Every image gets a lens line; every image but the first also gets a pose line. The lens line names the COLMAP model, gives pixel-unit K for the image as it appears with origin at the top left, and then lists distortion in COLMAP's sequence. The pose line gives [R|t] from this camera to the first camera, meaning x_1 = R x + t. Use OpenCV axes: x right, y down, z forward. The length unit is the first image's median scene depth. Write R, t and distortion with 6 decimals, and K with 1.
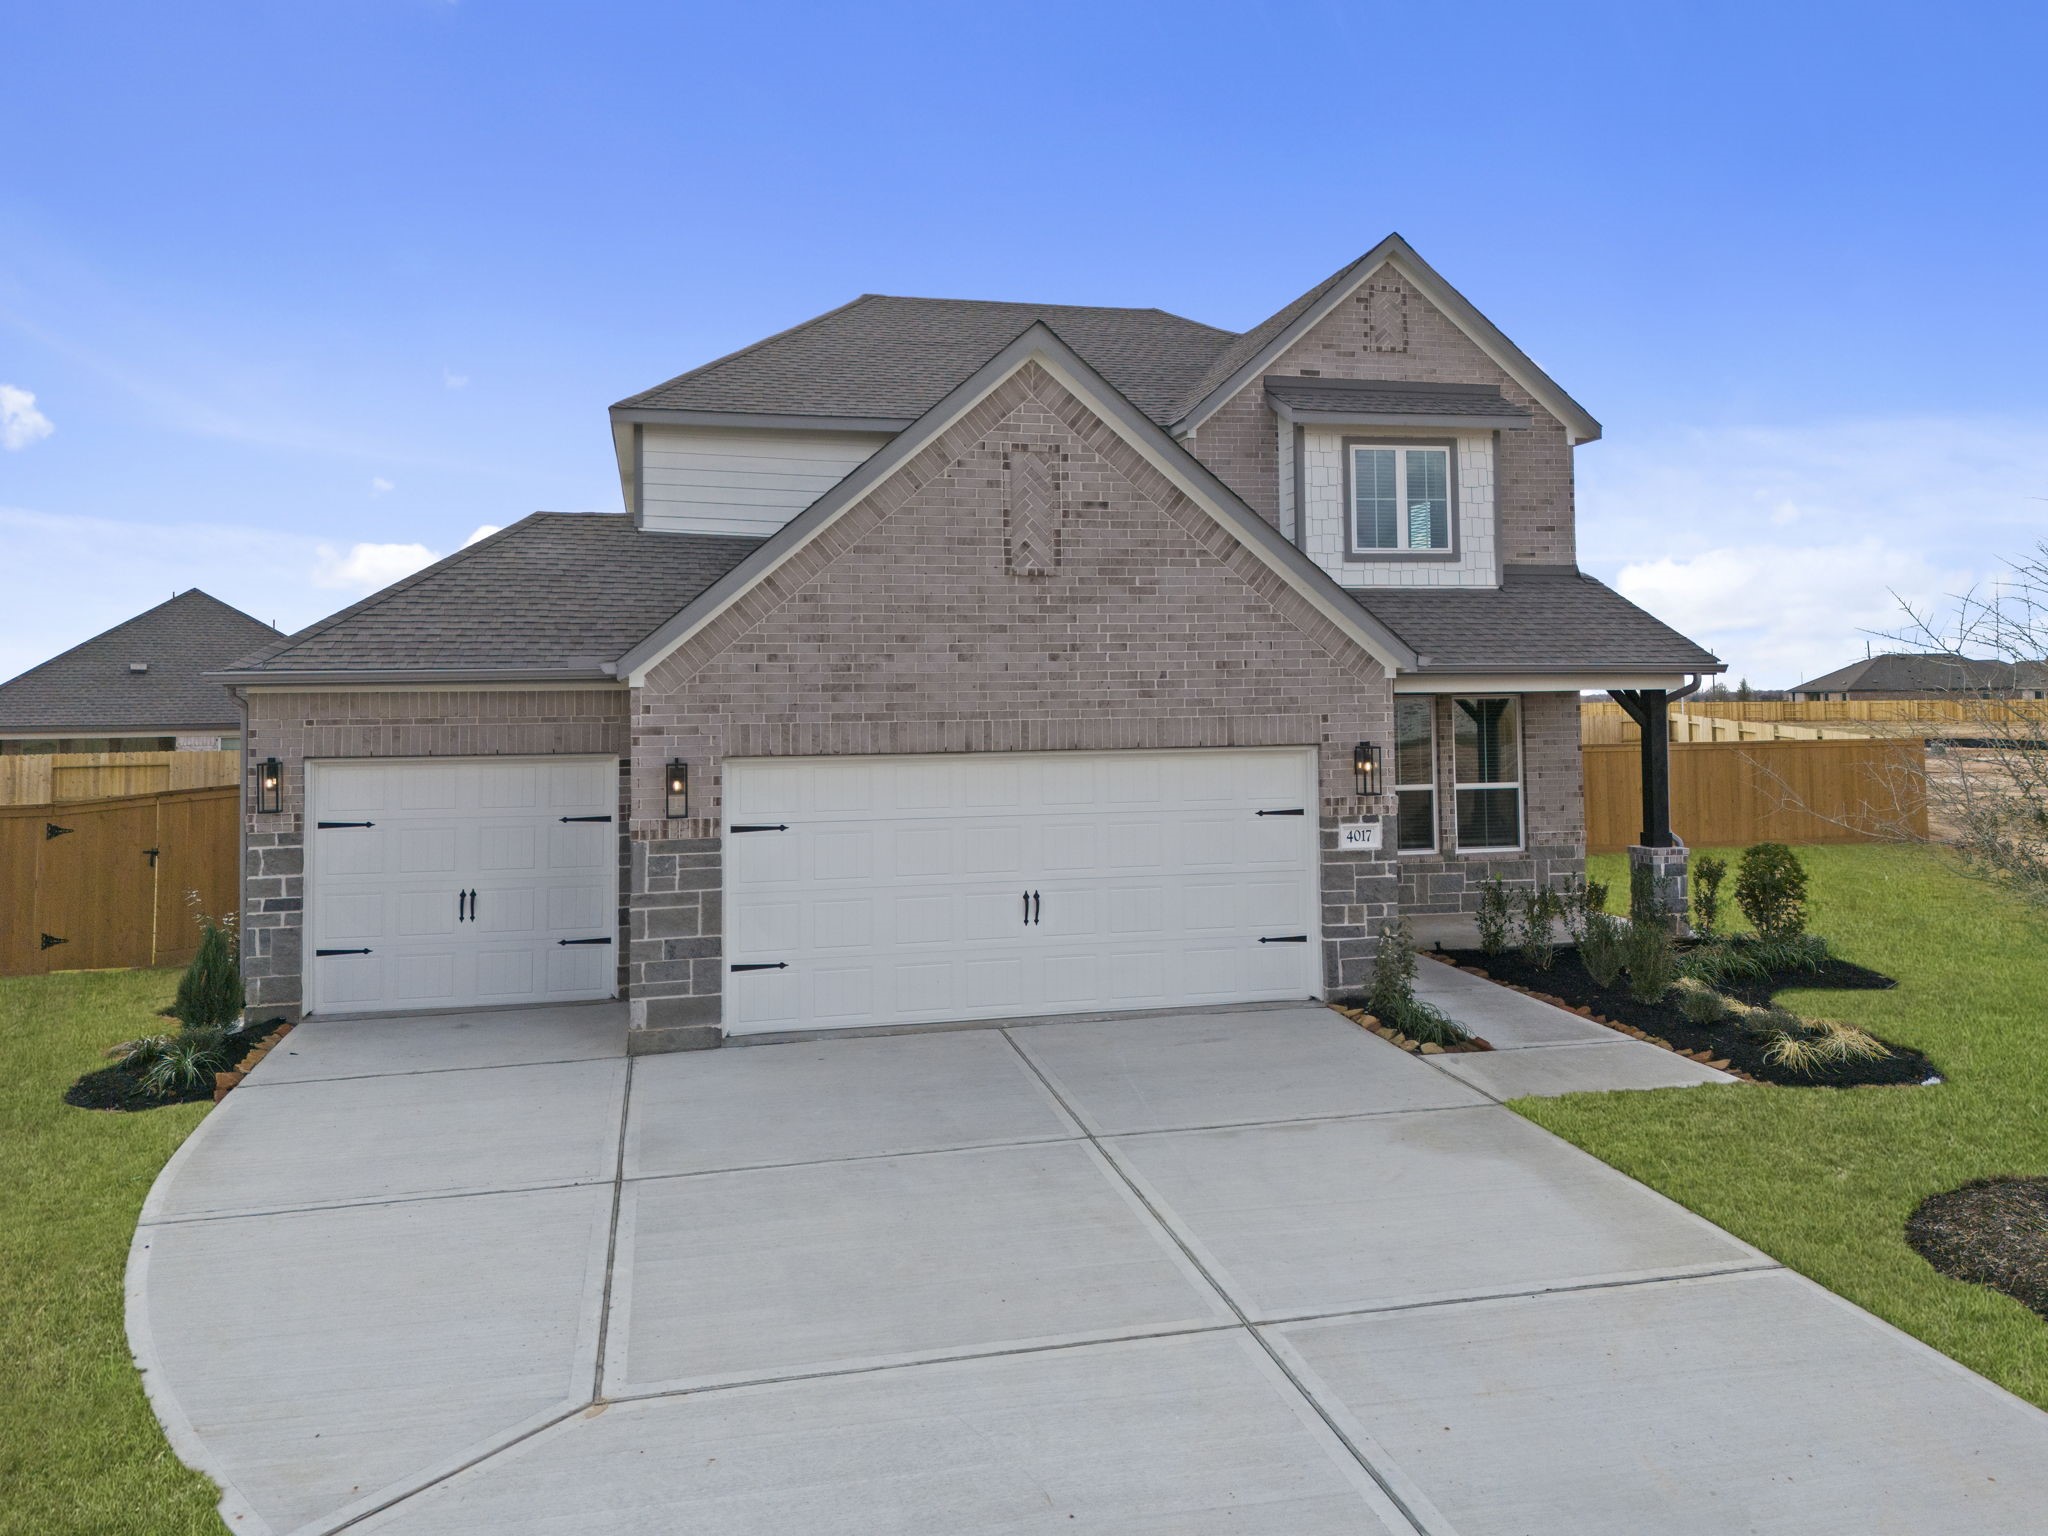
lens RADIAL K [[1484.3, 0, 1024.7], [0, 1484.3, 649.5], [0, 0, 1]] dist [0.019774, 0.007739]
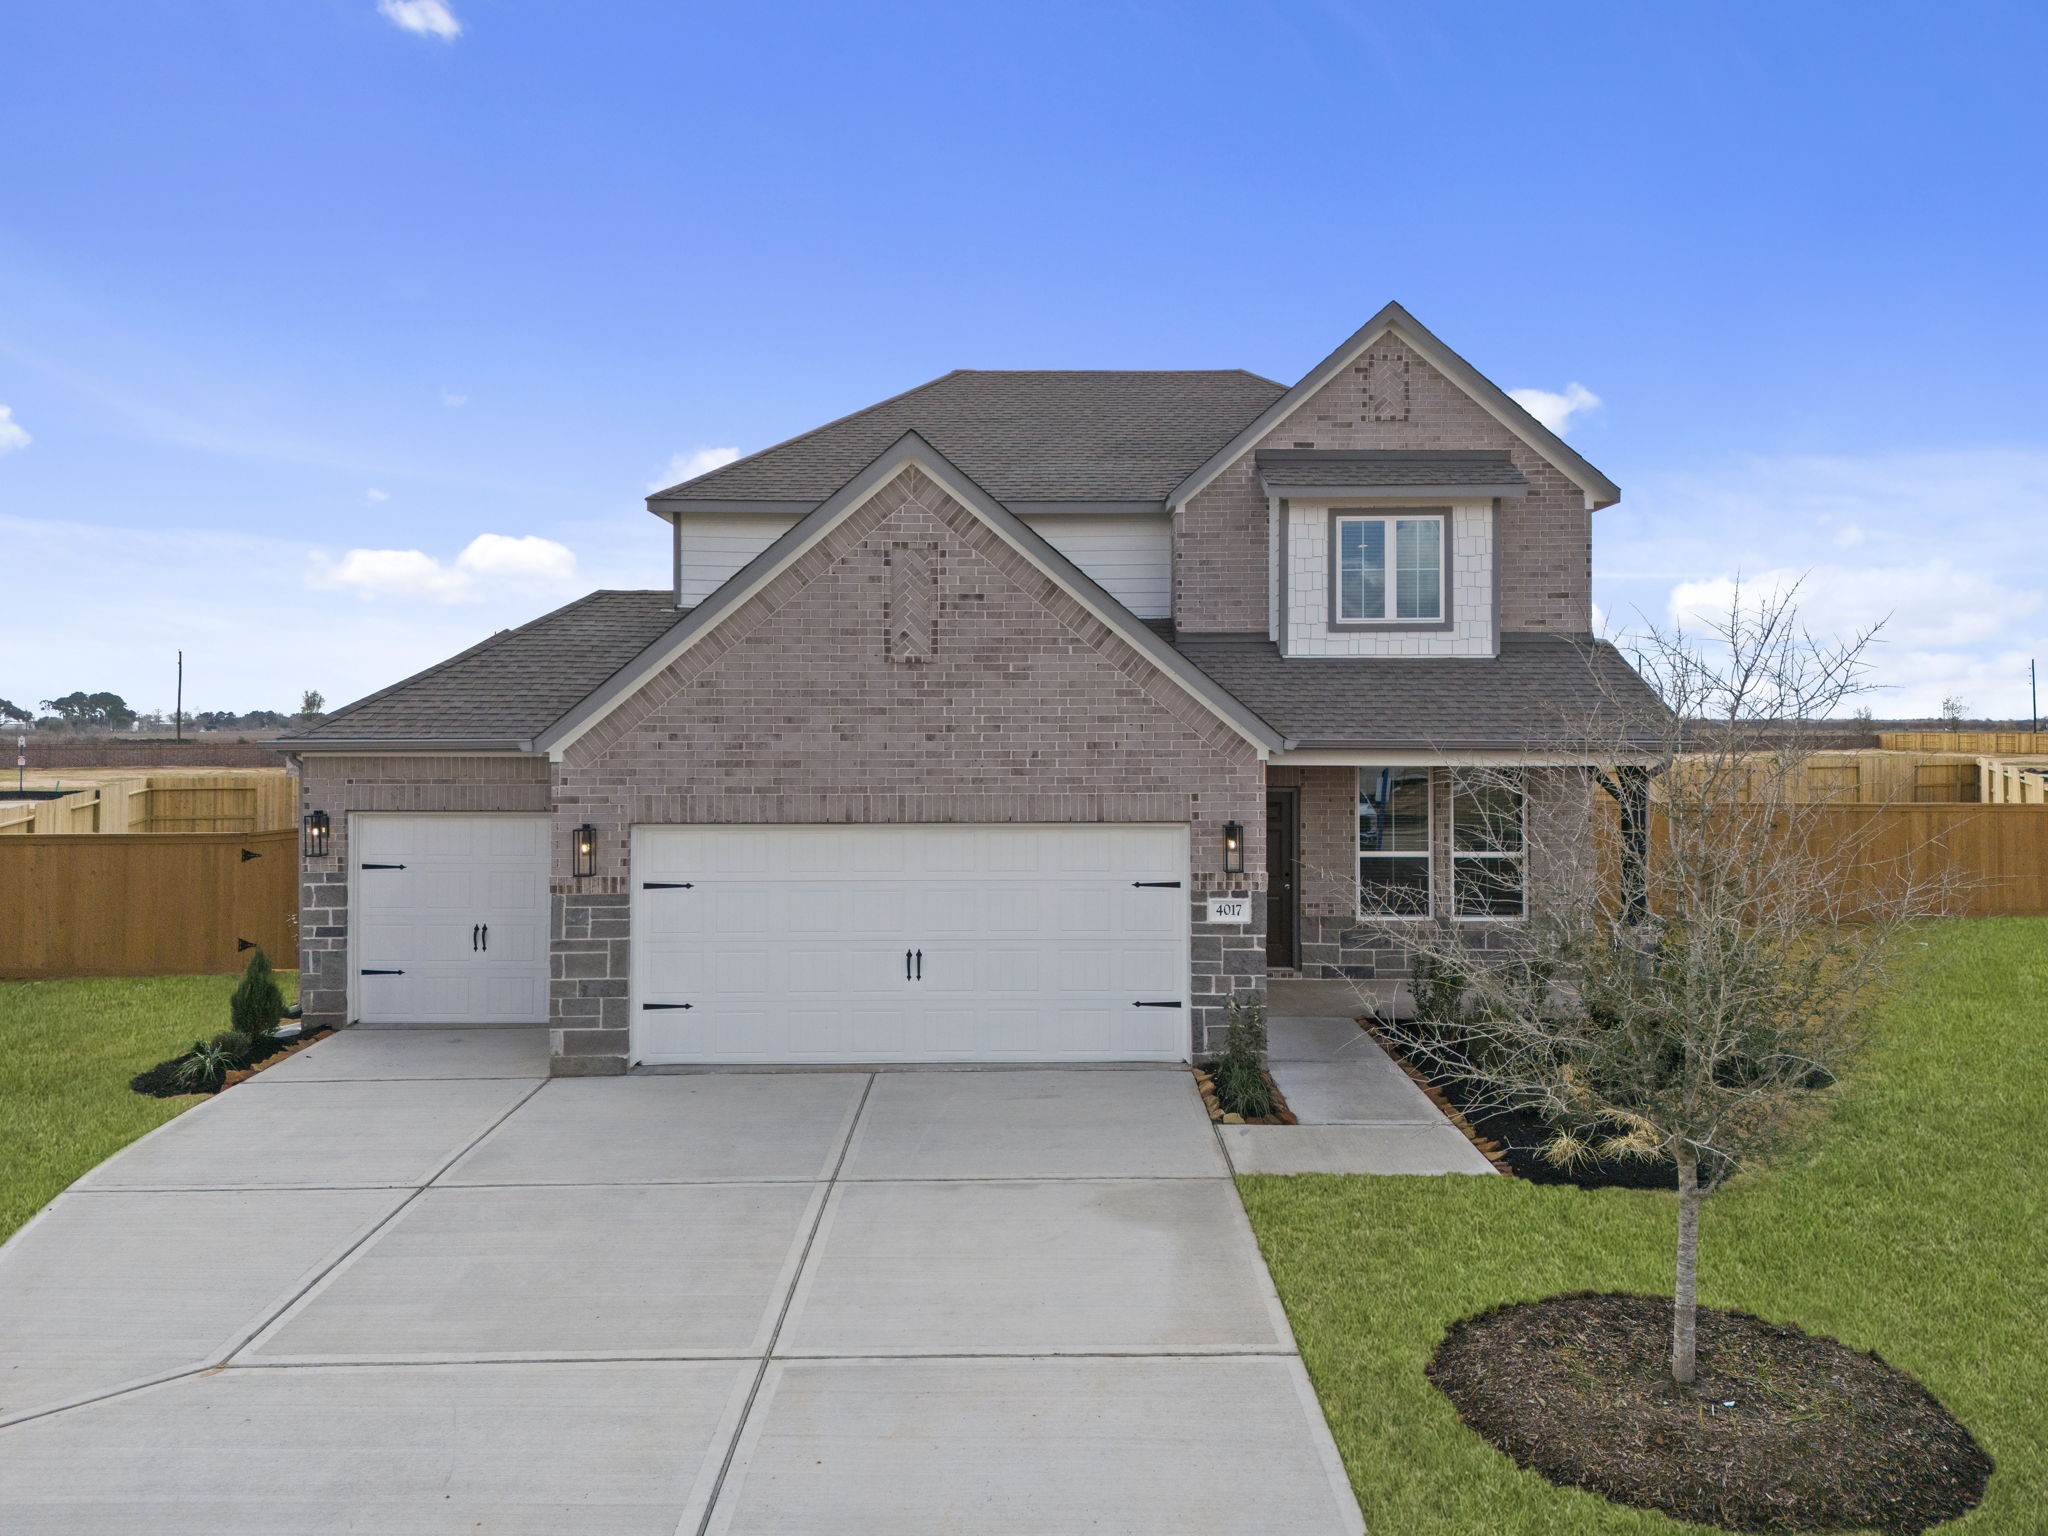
lens RADIAL K [[1453.1, 0, 1027.9], [0, 1453.1, 711.4], [0, 0, 1]] dist [0.024719, -0.002306]
pose [[0.976421, 0.010040, -0.215642, 0.315666], [-0.004094, 0.999599, 0.028002, -0.043639], [0.215836, -0.026459, 0.976071, -0.026442]]
